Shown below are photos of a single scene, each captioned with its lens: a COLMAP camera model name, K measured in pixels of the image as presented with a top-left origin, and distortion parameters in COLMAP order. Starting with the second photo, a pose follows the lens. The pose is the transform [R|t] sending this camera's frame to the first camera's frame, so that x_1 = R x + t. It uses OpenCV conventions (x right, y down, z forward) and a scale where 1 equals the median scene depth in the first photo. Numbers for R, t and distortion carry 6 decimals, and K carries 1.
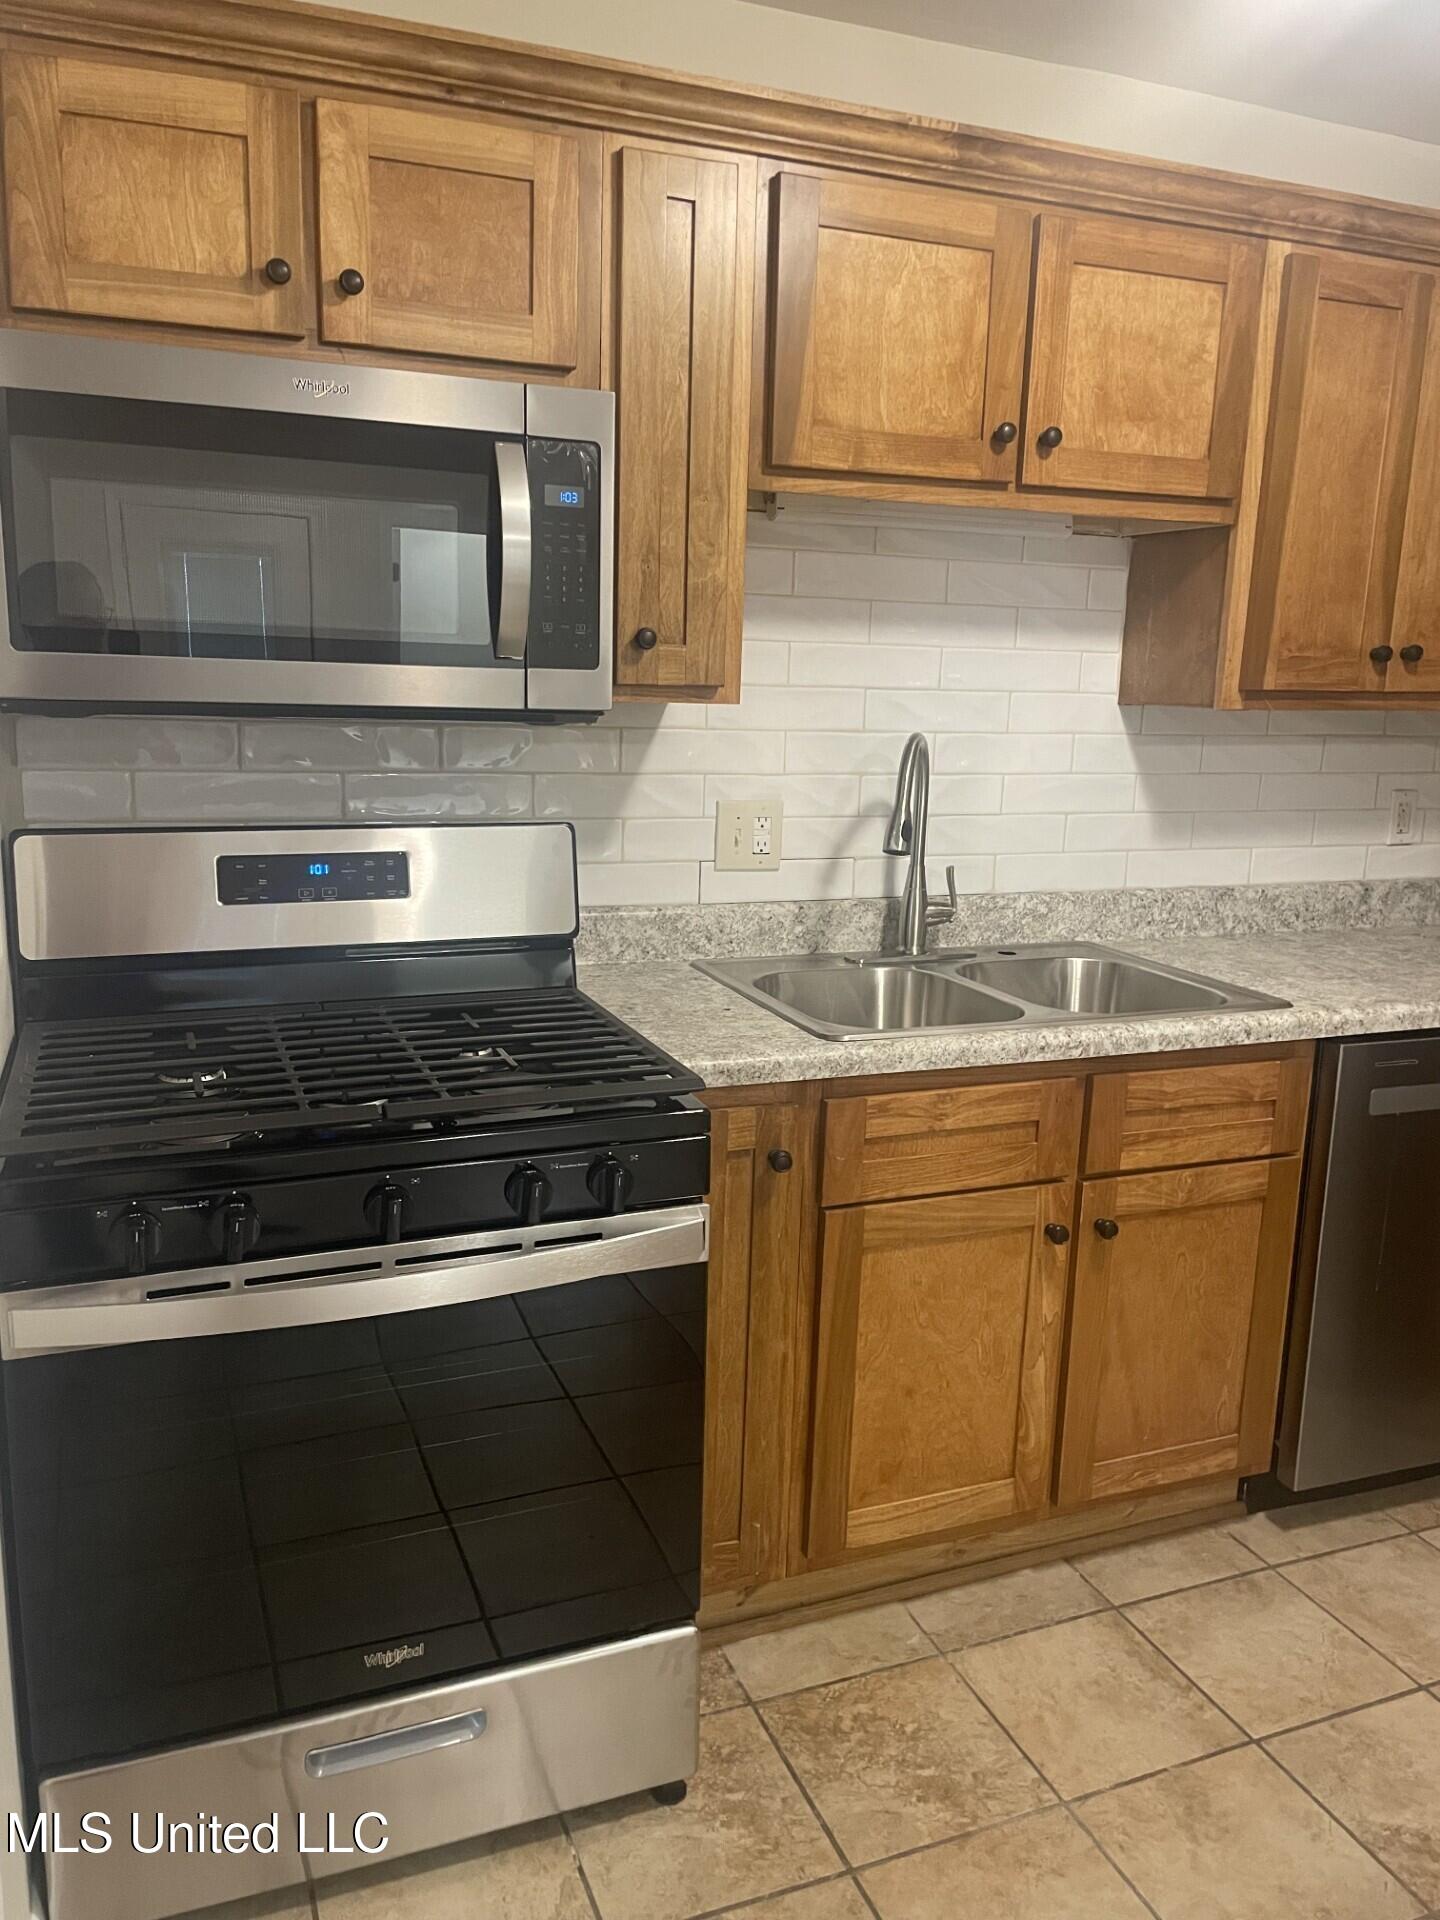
lens RADIAL K [[1482.6, 0, 720.0], [0, 1482.6, 960.0], [0, 0, 1]] dist [0.105469, -0.196396]
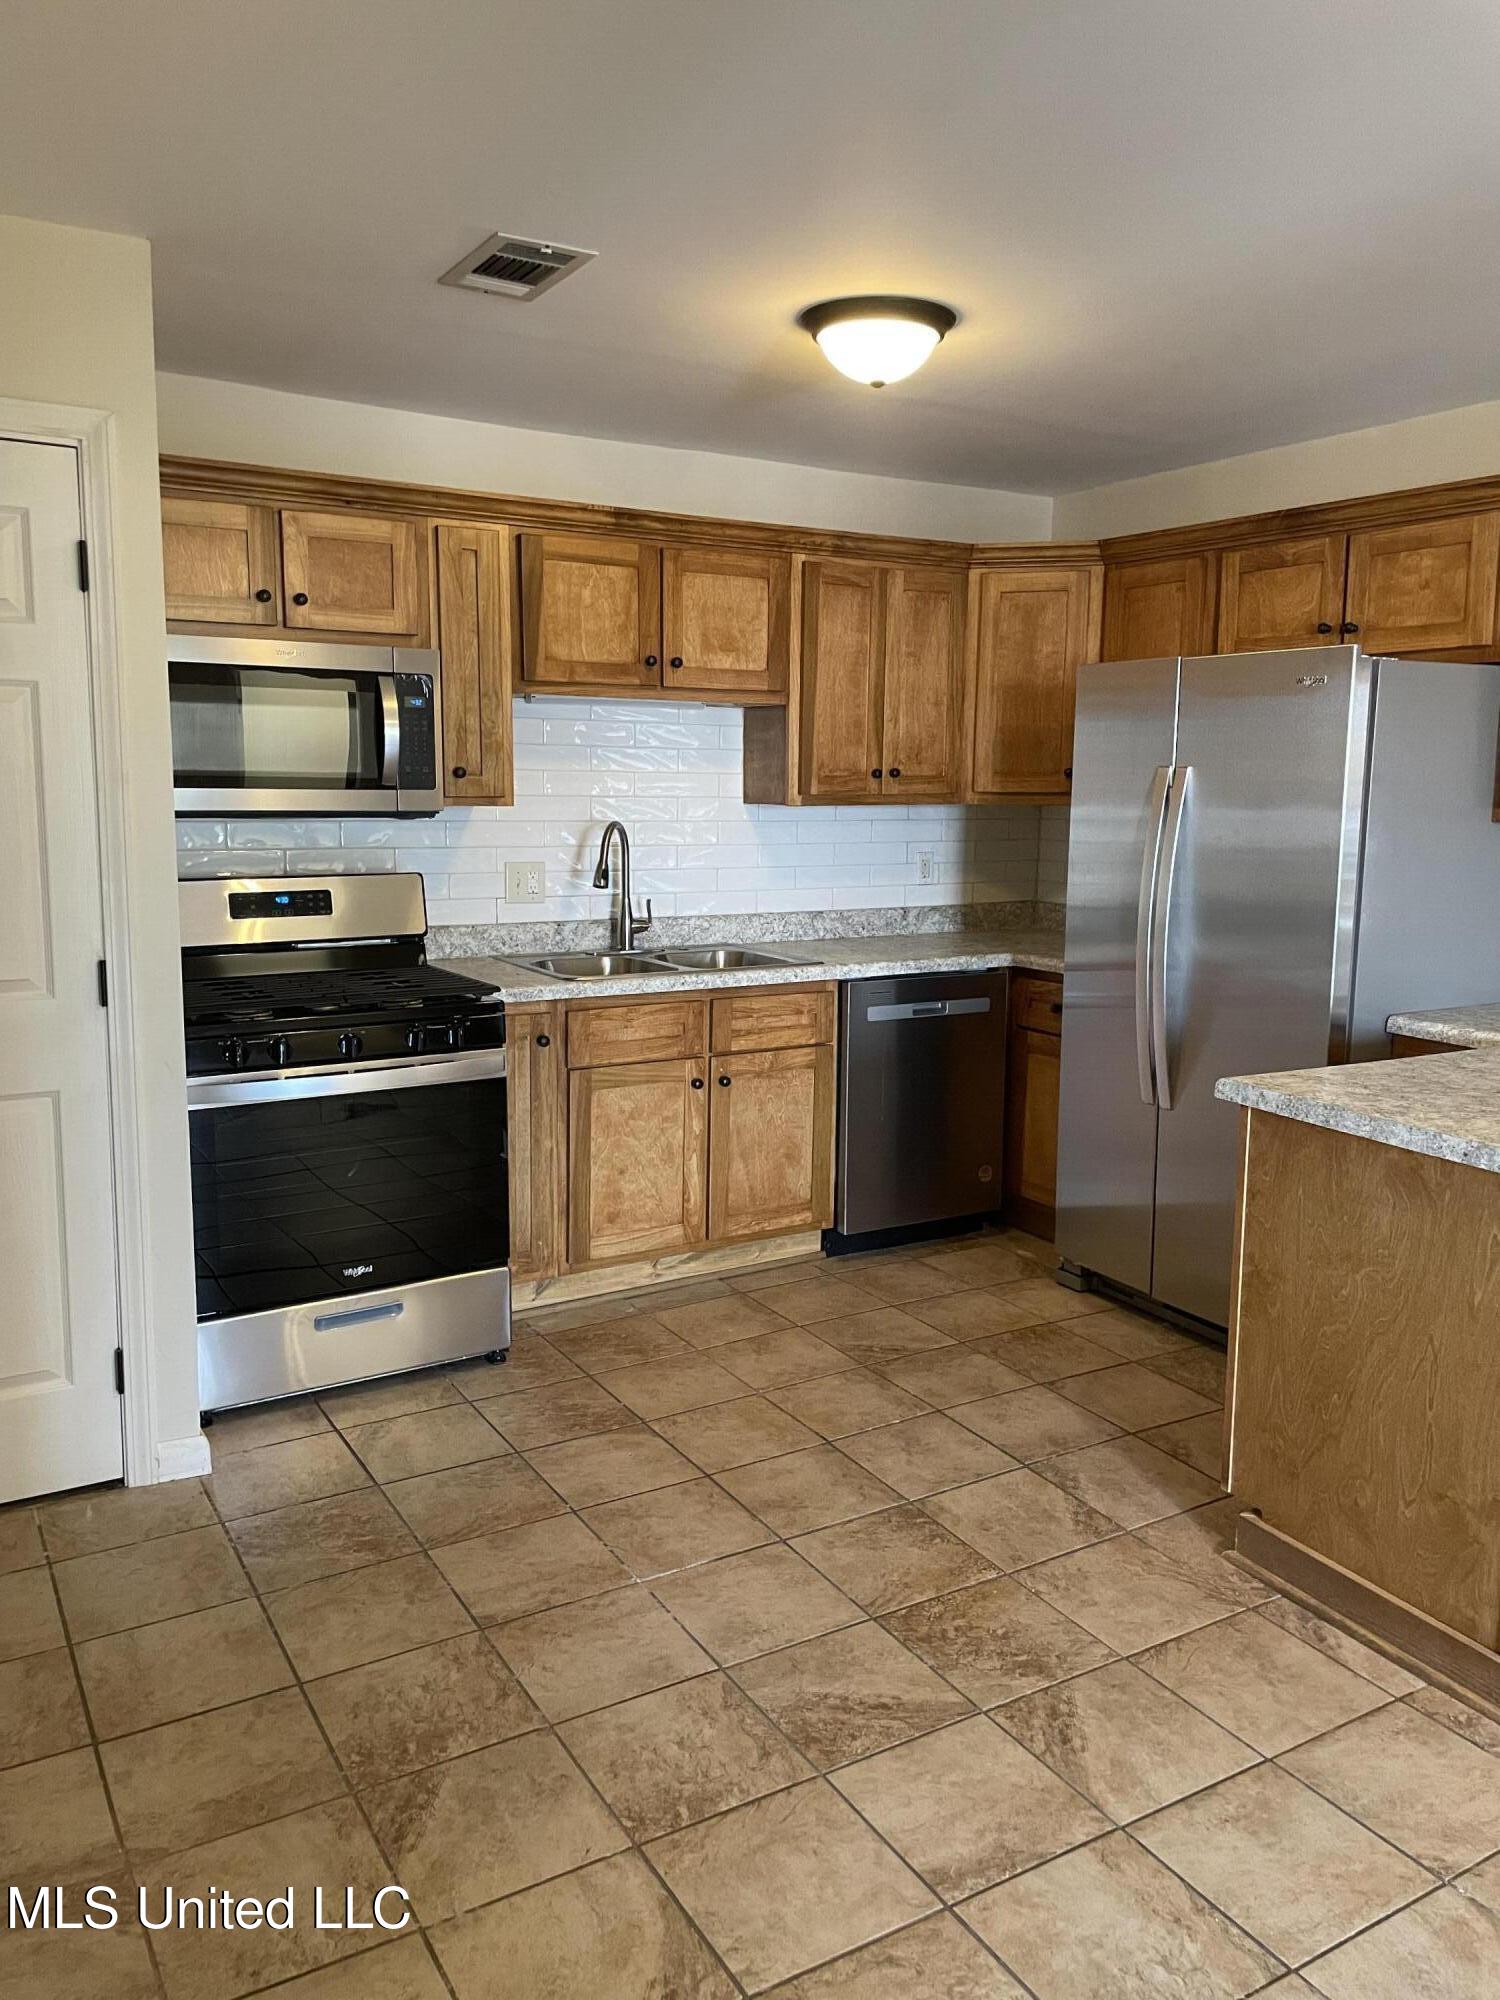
lens RADIAL K [[1540.0, 0, 796.9], [0, 1540.0, 1001.0], [0, 0, 1]] dist [0.060739, -0.116304]
pose [[0.984537, -0.041630, 0.170161, 0.023316], [0.049375, 0.997916, -0.041537, 0.162582], [-0.168077, 0.049297, 0.984540, -0.914277]]
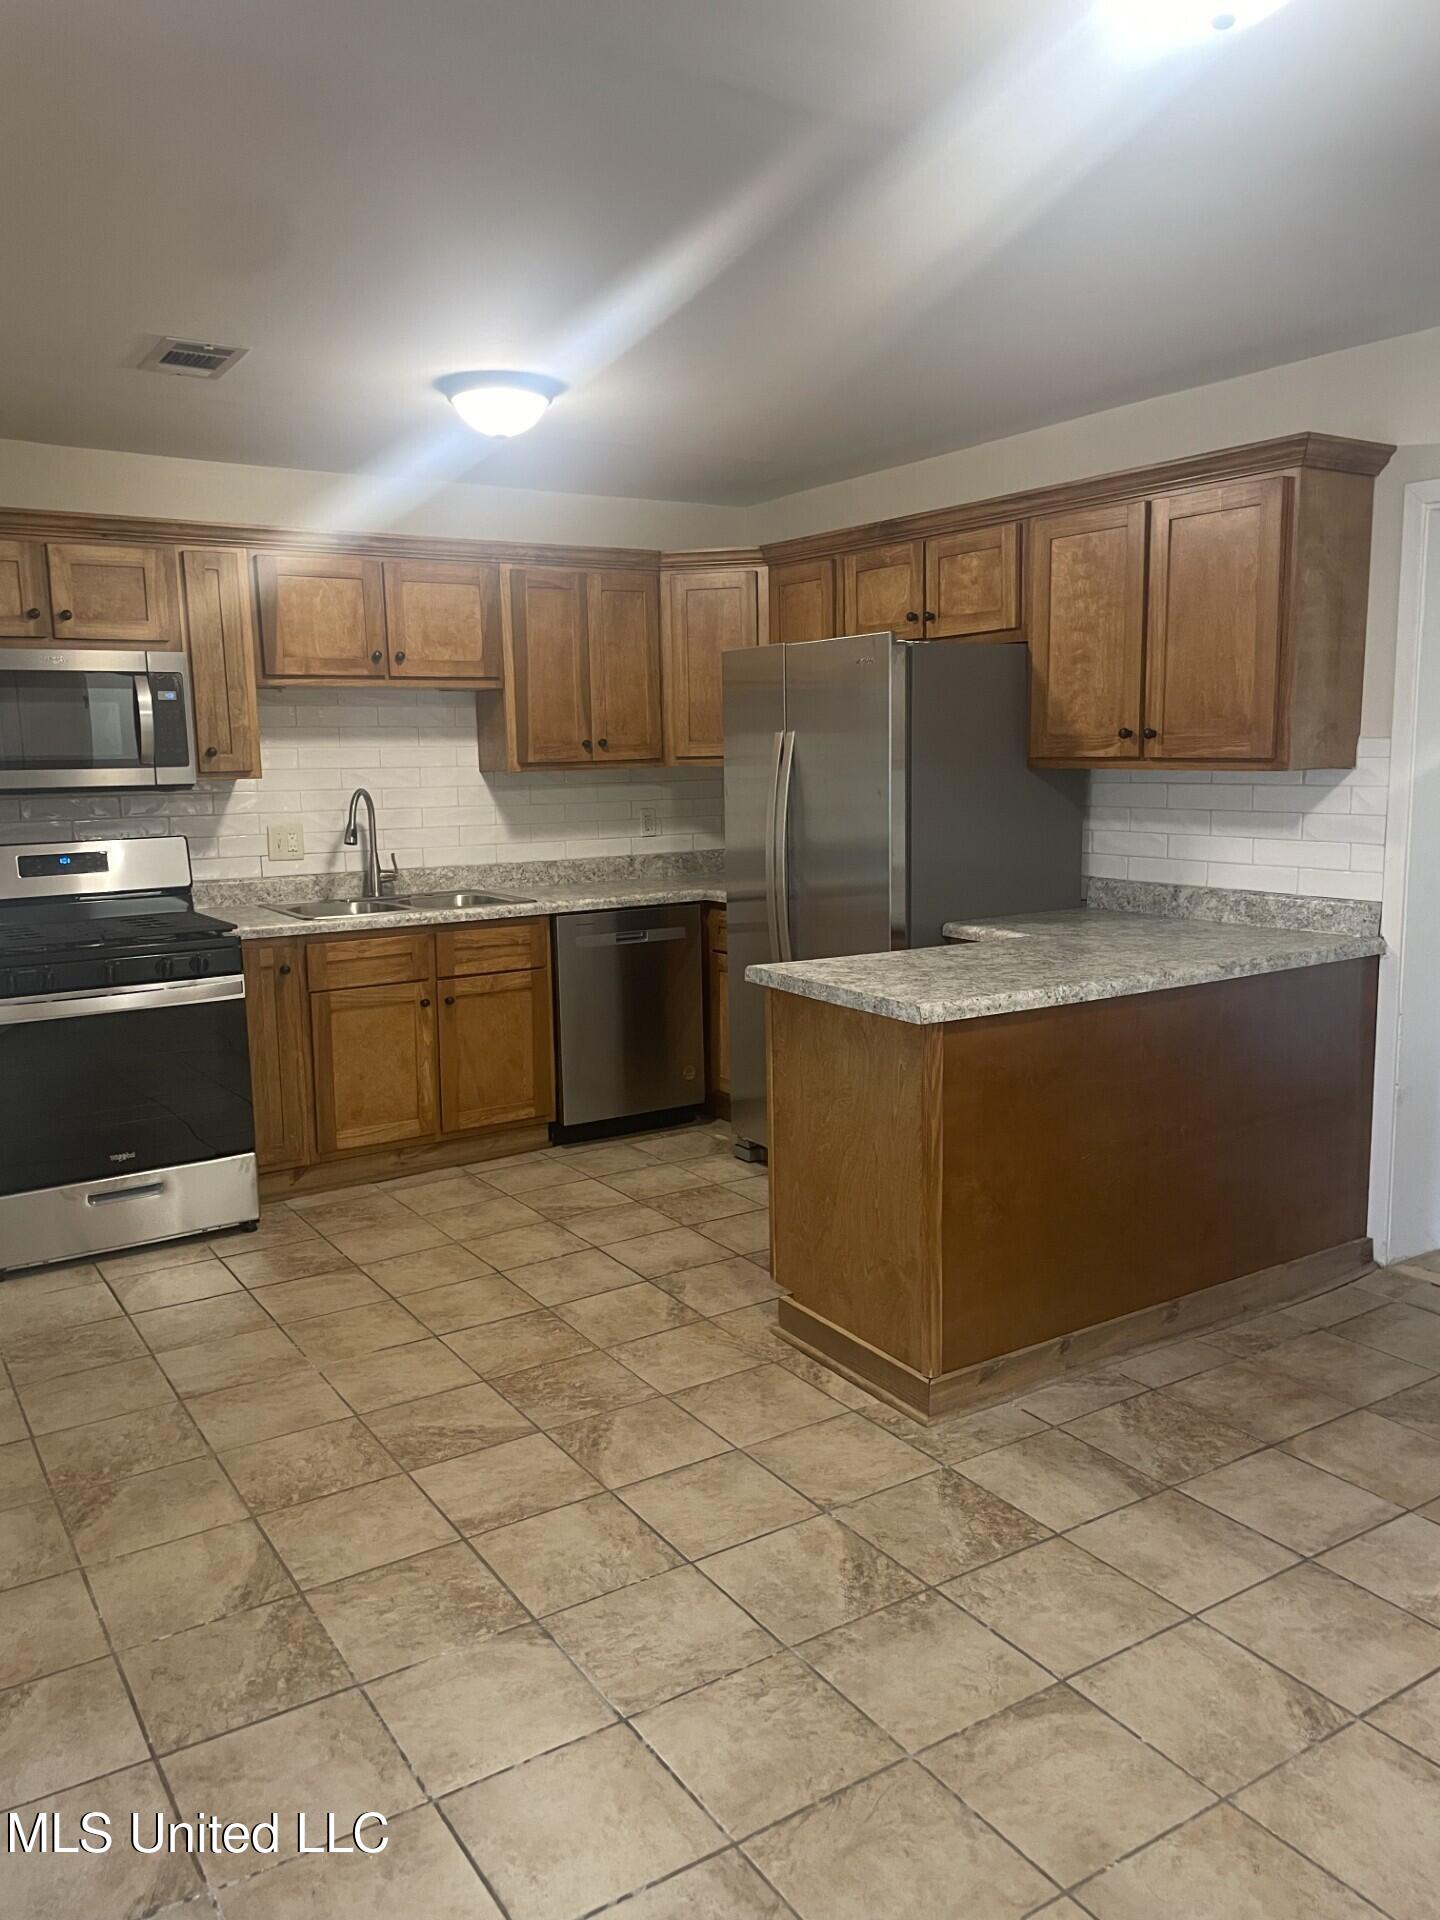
lens RADIAL K [[1478.4, 0, 765.1], [0, 1478.4, 960.9], [0, 0, 1]] dist [0.060739, -0.116304]
pose [[0.976047, -0.075203, 0.204150, 0.270065], [0.085563, 0.995431, -0.042390, 0.255132], [-0.200029, 0.058842, 0.978021, -1.294116]]
